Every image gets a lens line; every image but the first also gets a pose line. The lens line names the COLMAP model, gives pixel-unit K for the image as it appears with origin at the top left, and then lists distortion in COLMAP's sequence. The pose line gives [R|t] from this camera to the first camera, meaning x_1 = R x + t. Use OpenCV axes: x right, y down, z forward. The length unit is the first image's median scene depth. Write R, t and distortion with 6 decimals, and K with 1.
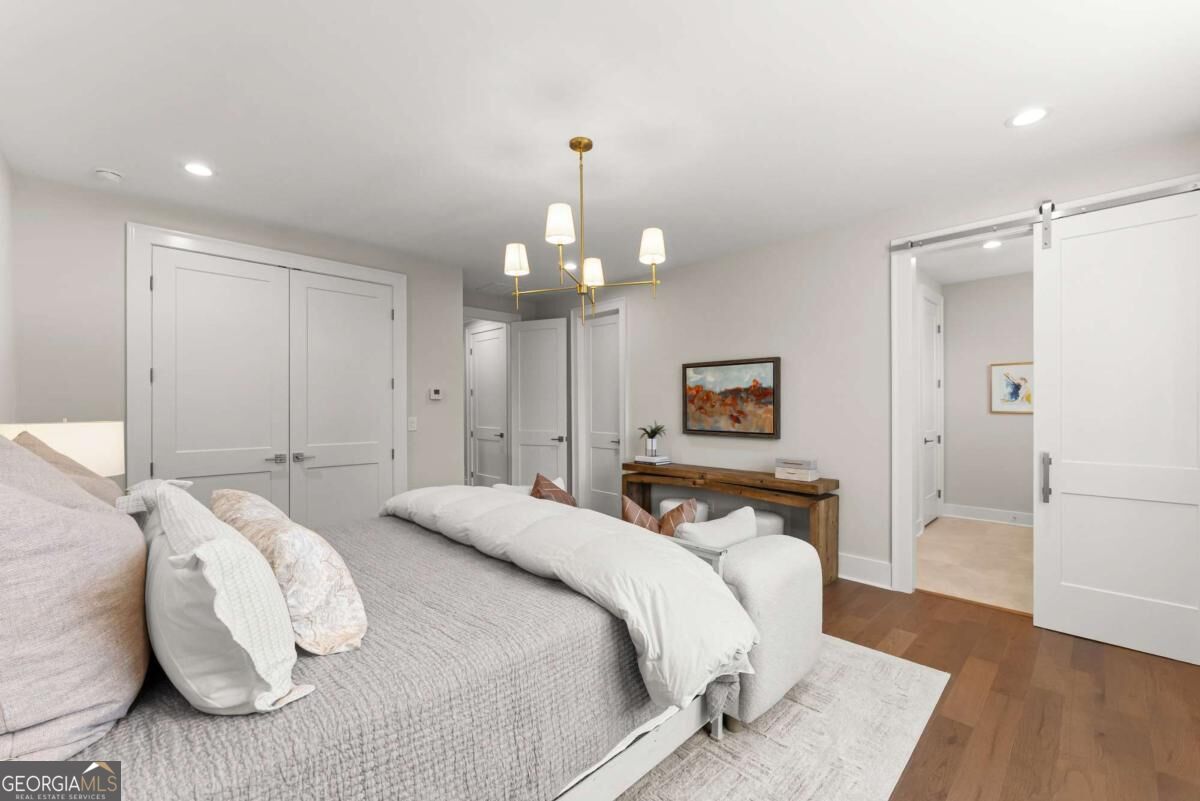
lens RADIAL K [[486.2, 0, 599.4], [0, 486.2, 408.7], [0, 0, 1]] dist [0.000162, 0.000017]
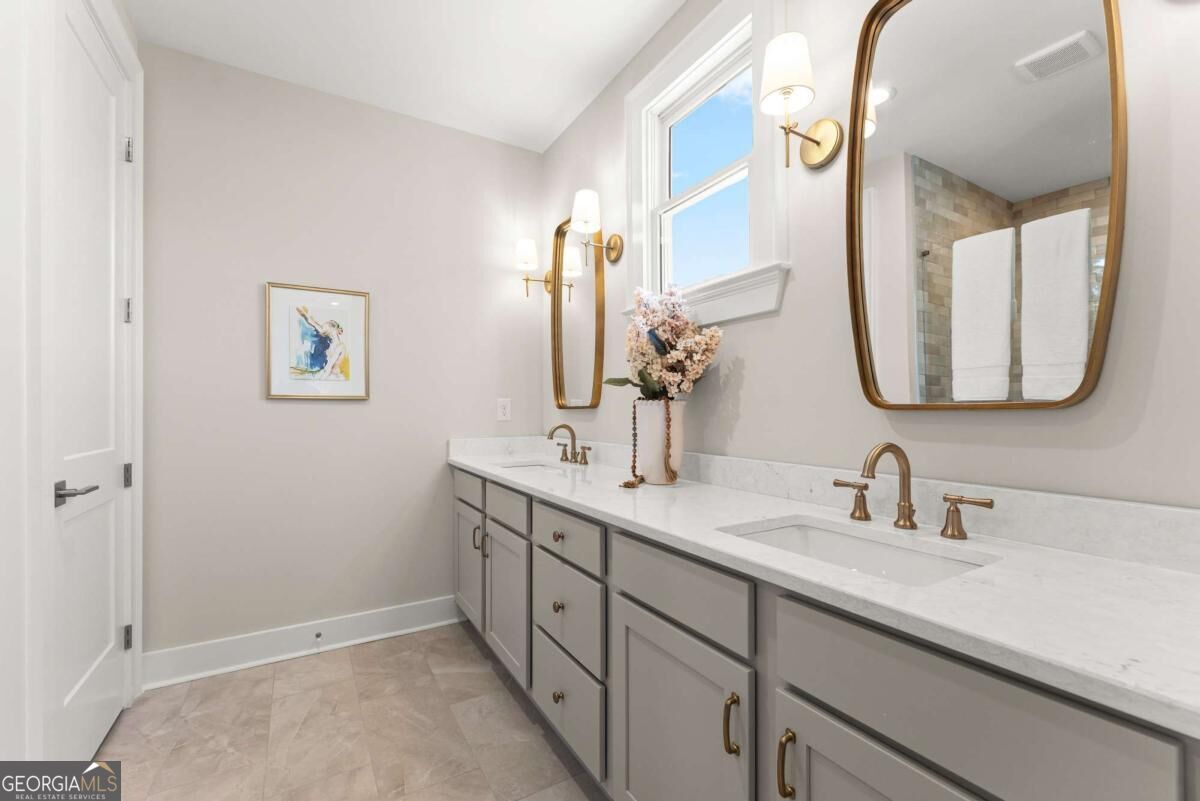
lens RADIAL K [[504.2, 0, 598.9], [0, 504.2, 411.3], [0, 0, 1]] dist [-0.000204, 0.000029]
pose [[0.248323, 0.001696, 0.968676, 0.466663], [0.001361, 0.999997, -0.002099, 0.020454], [-0.968676, 0.001839, 0.248320, 0.630684]]
